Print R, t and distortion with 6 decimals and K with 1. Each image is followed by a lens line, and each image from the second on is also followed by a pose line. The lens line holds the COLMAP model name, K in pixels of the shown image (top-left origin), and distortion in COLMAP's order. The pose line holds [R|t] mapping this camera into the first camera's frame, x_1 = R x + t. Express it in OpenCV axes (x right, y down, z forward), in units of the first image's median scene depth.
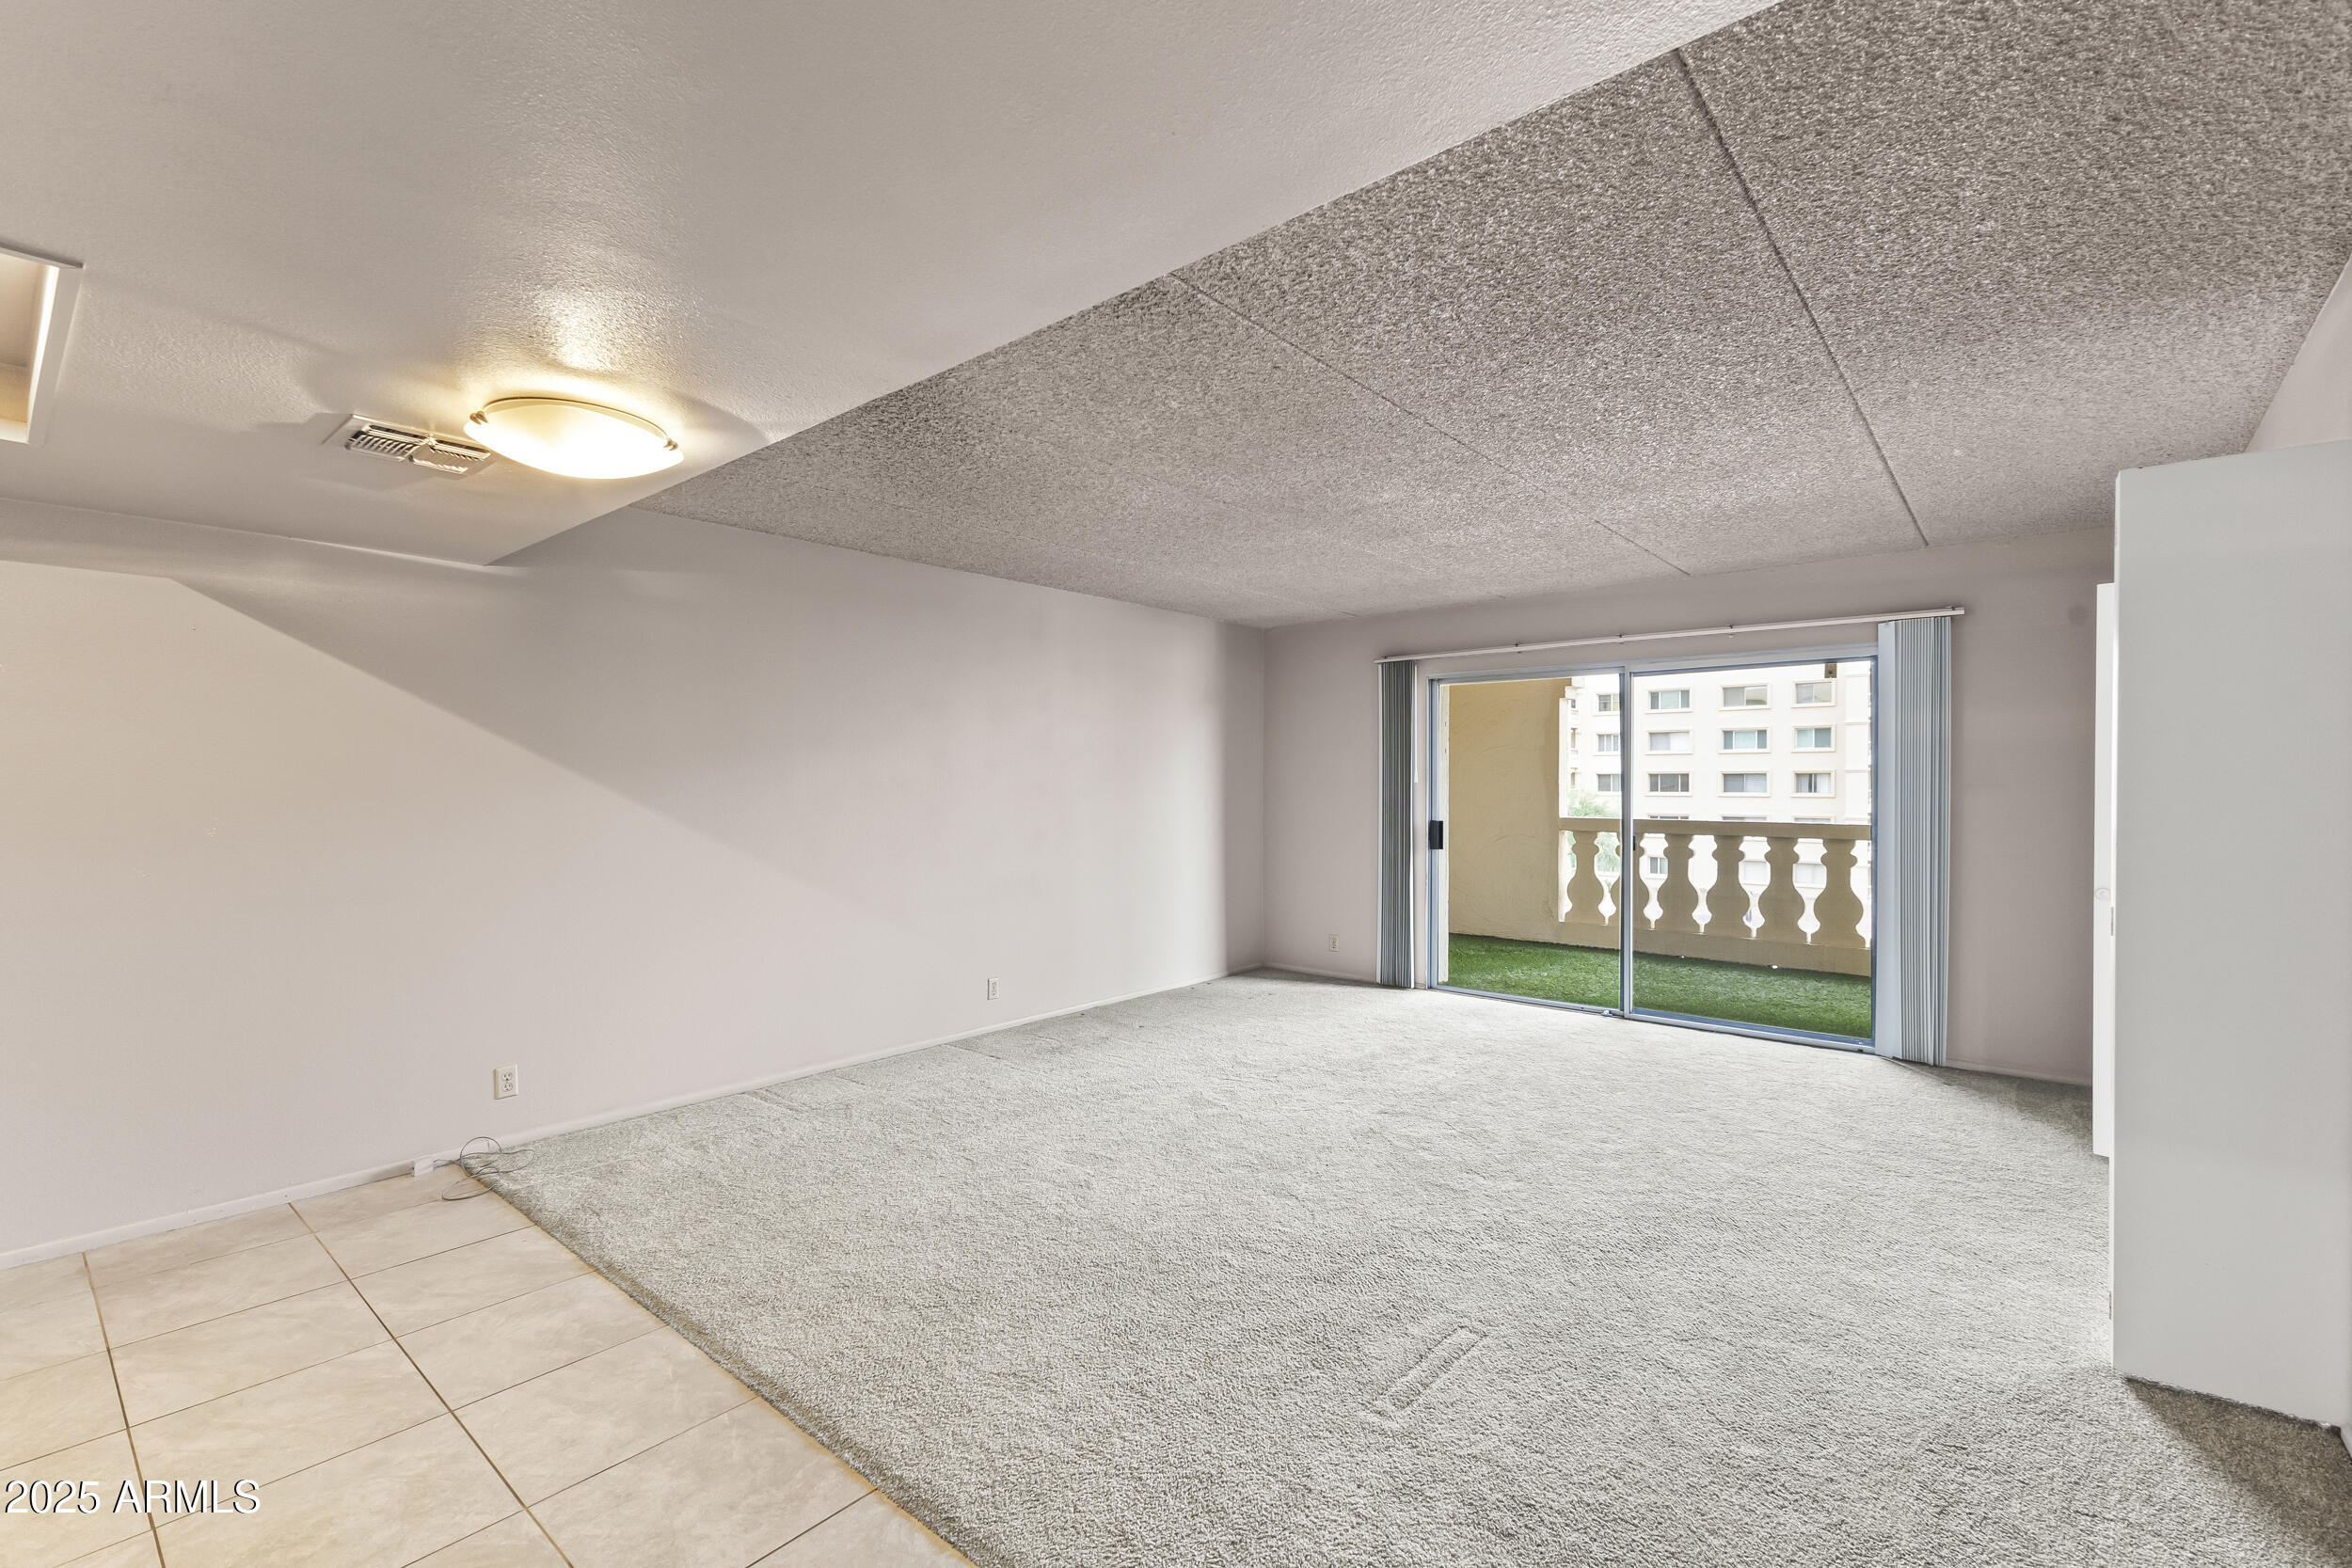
lens RADIAL K [[1016.5, 0, 1178.4], [0, 1016.5, 804.6], [0, 0, 1]] dist [0.015419, -0.003676]
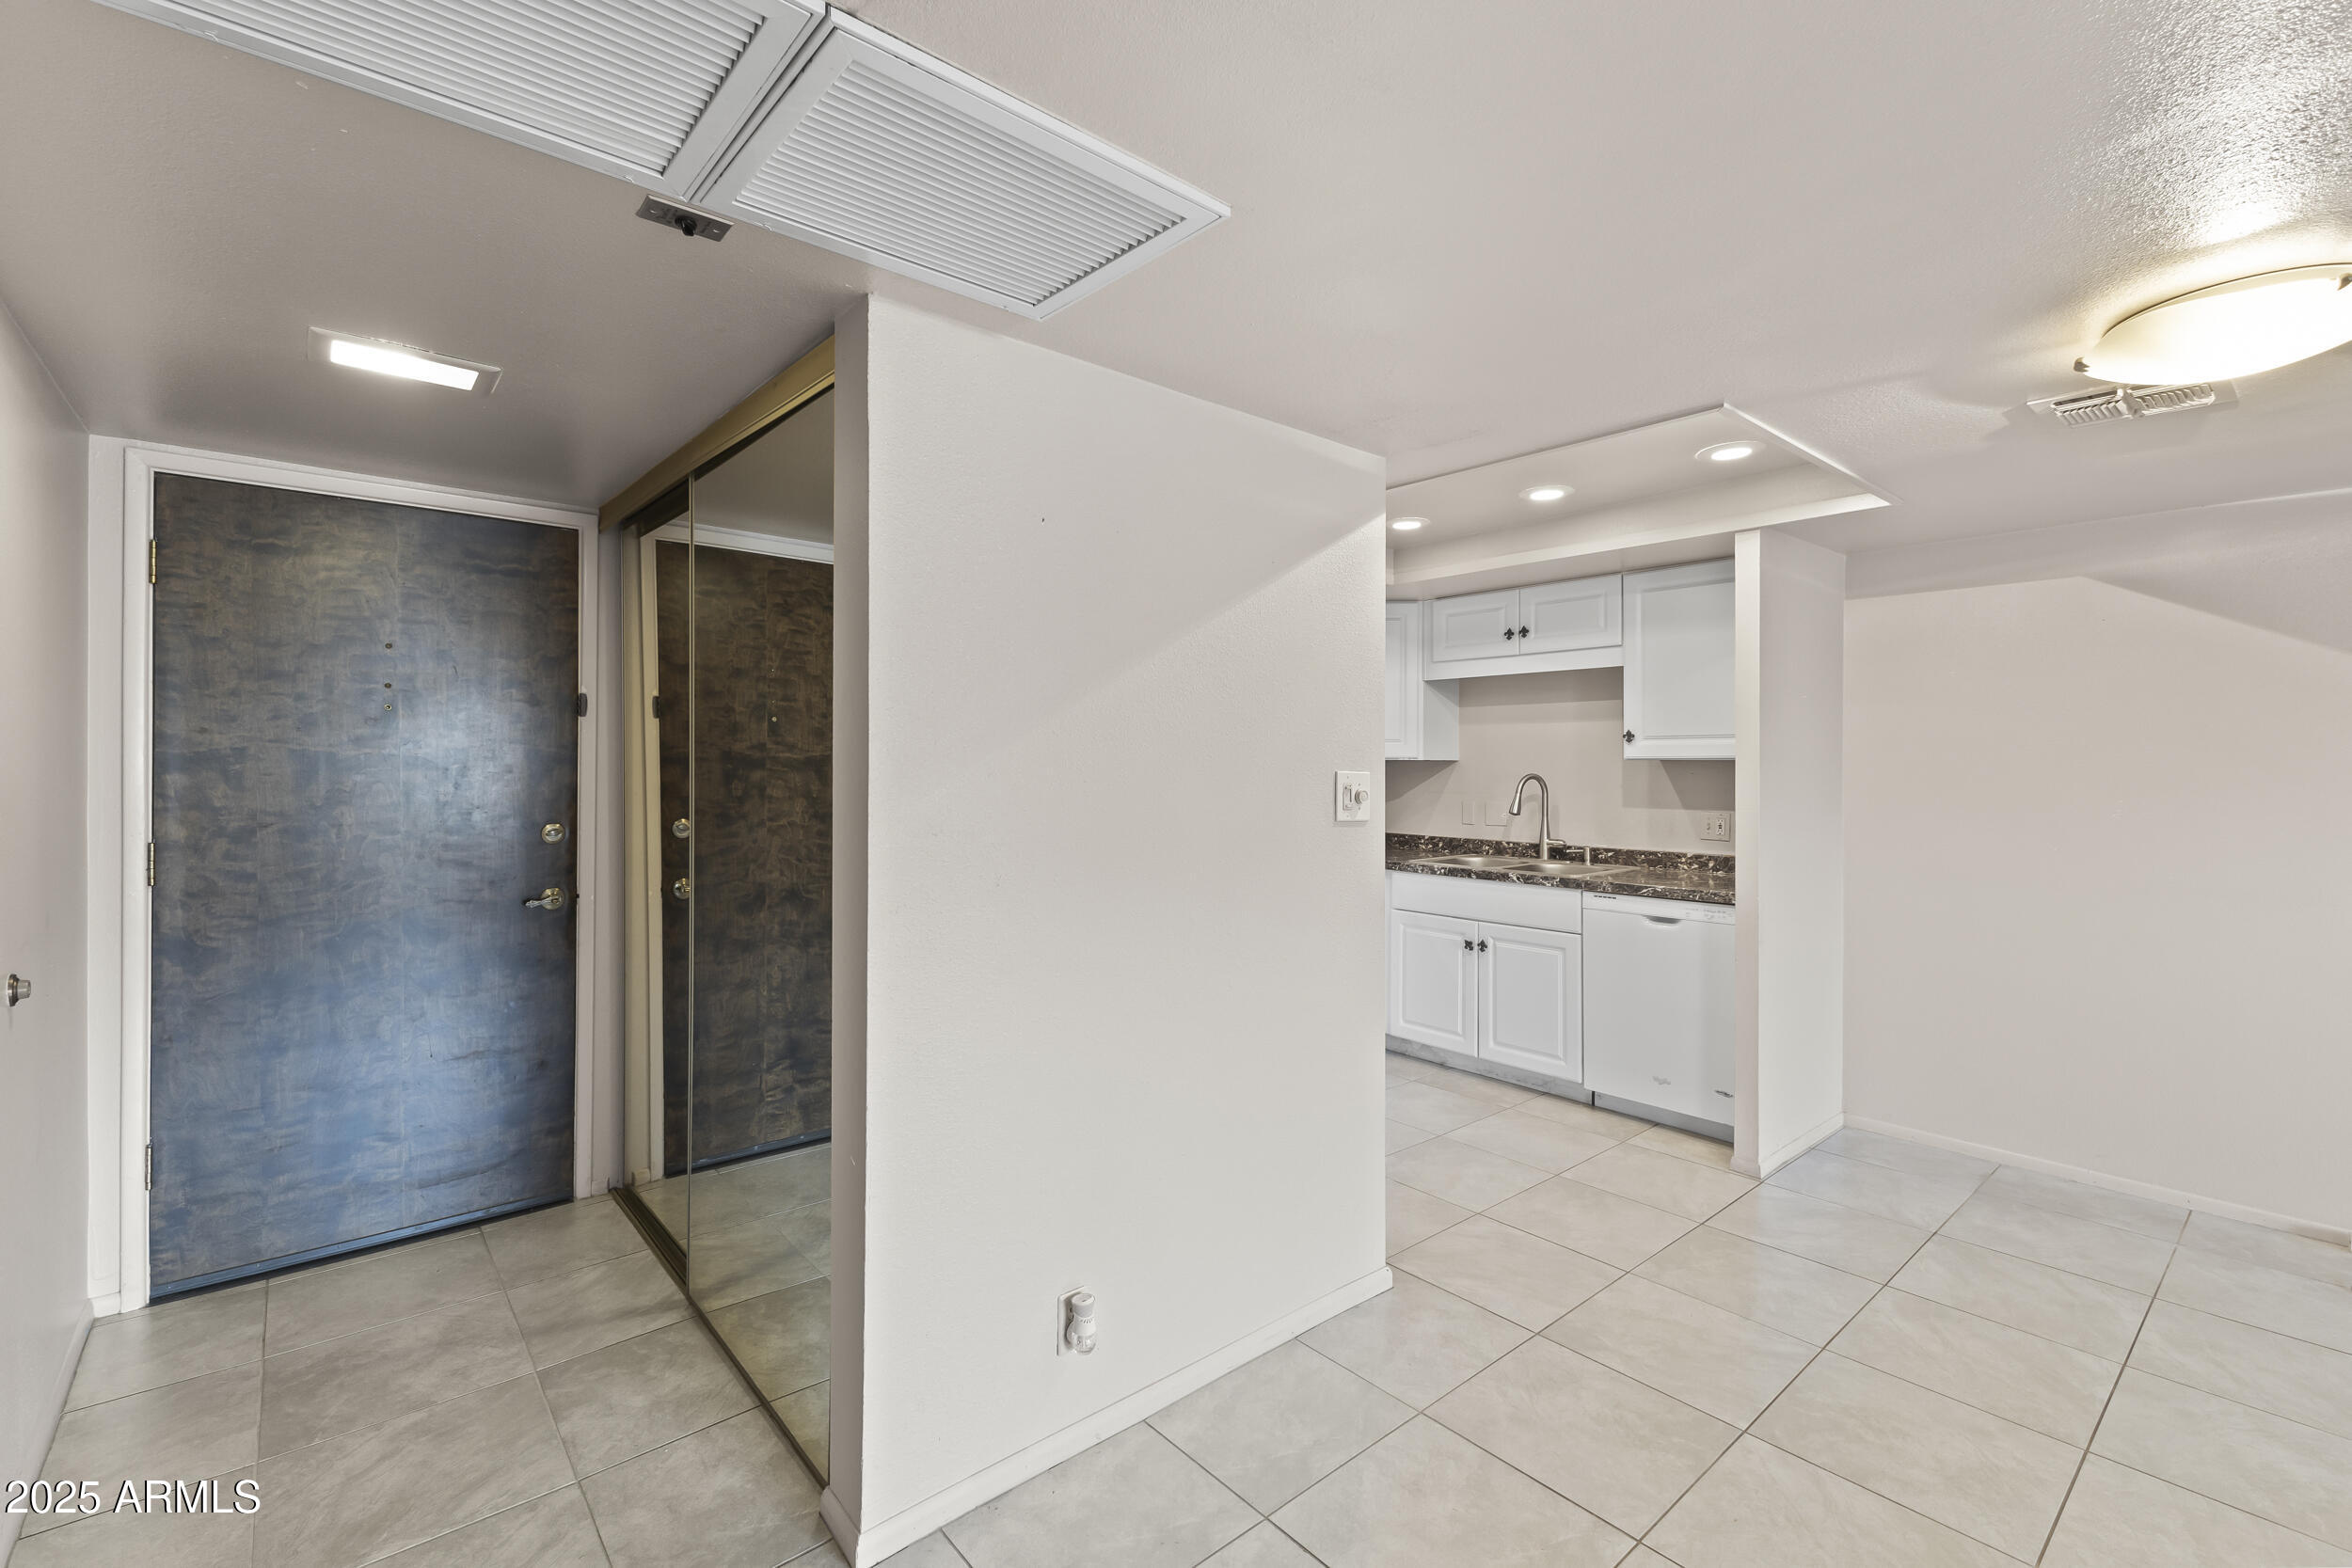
lens RADIAL K [[1016.5, 0, 1191.7], [0, 1016.5, 768.7], [0, 0, 1]] dist [0.015419, -0.003676]
pose [[-0.145036, 0.001980, -0.989424, 0.120746], [-0.025351, 0.999662, 0.005717, -0.000817], [0.989102, 0.025912, -0.144937, 0.125870]]
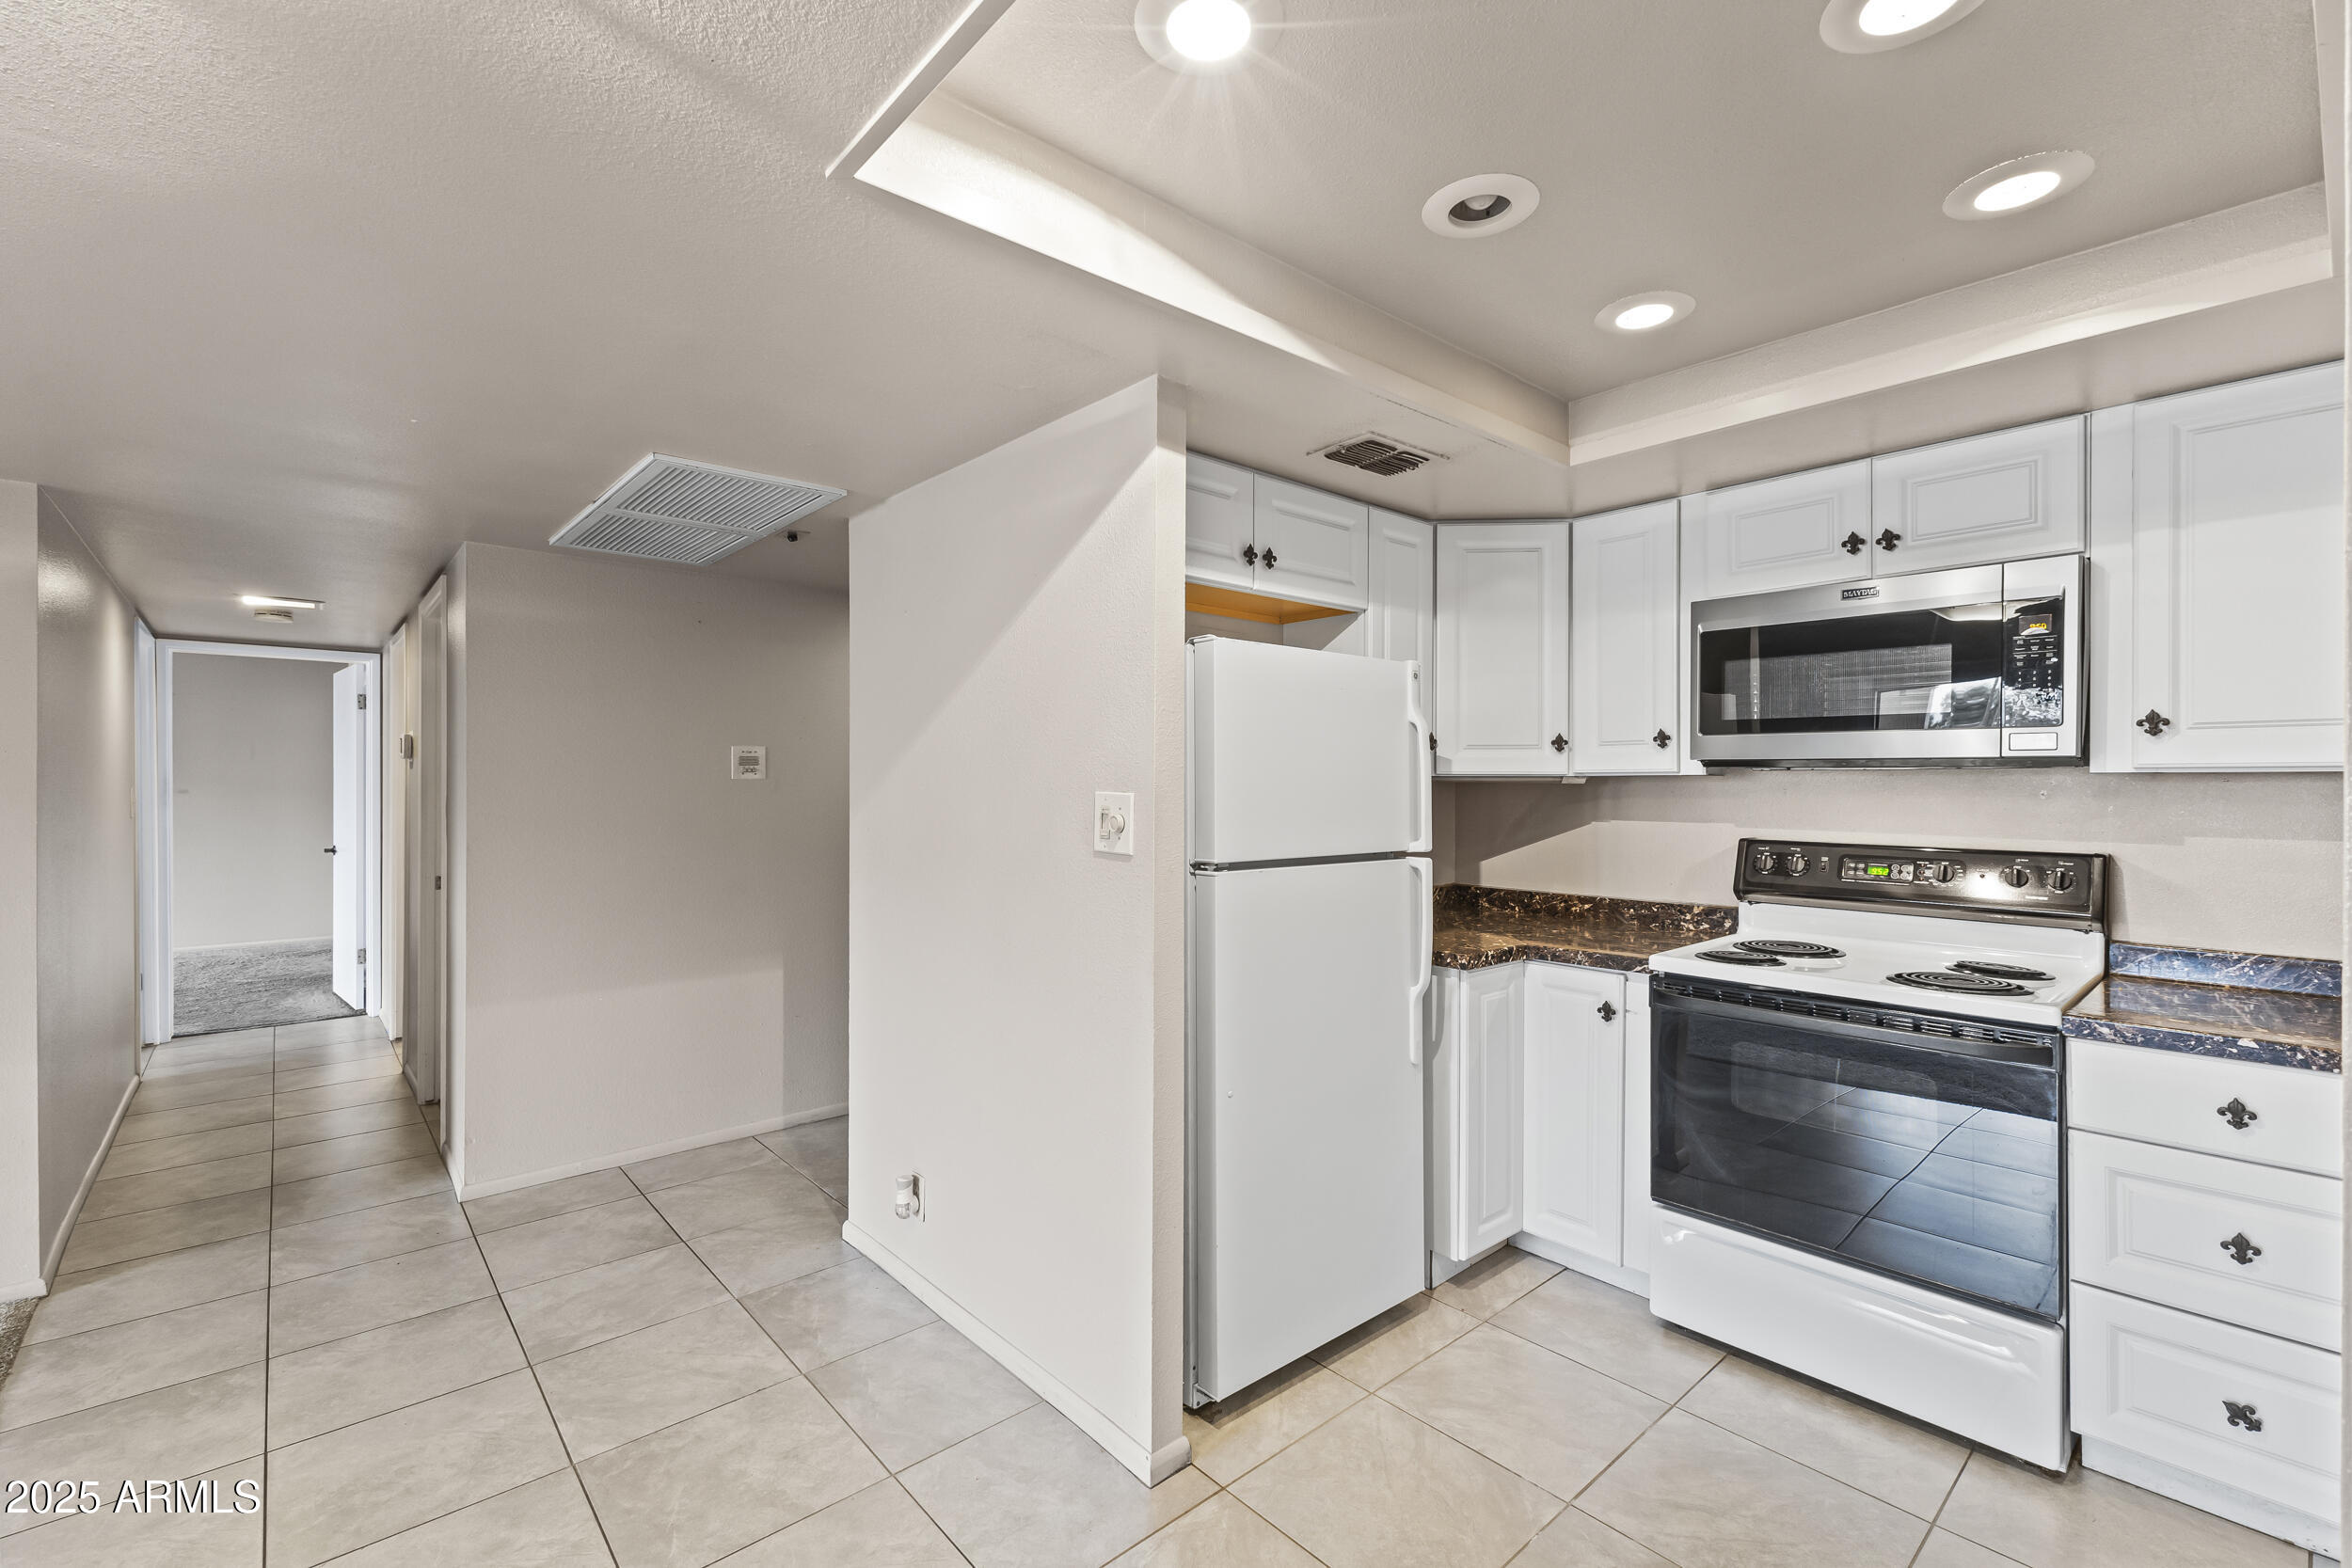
lens RADIAL K [[1016.5, 0, 1175.1], [0, 1016.5, 780.5], [0, 0, 1]] dist [0.015419, -0.003676]
pose [[-0.990572, -0.000635, 0.136993, -0.398142], [0.001940, 0.999824, 0.018661, -0.009926], [-0.136981, 0.018751, -0.990396, 0.485846]]
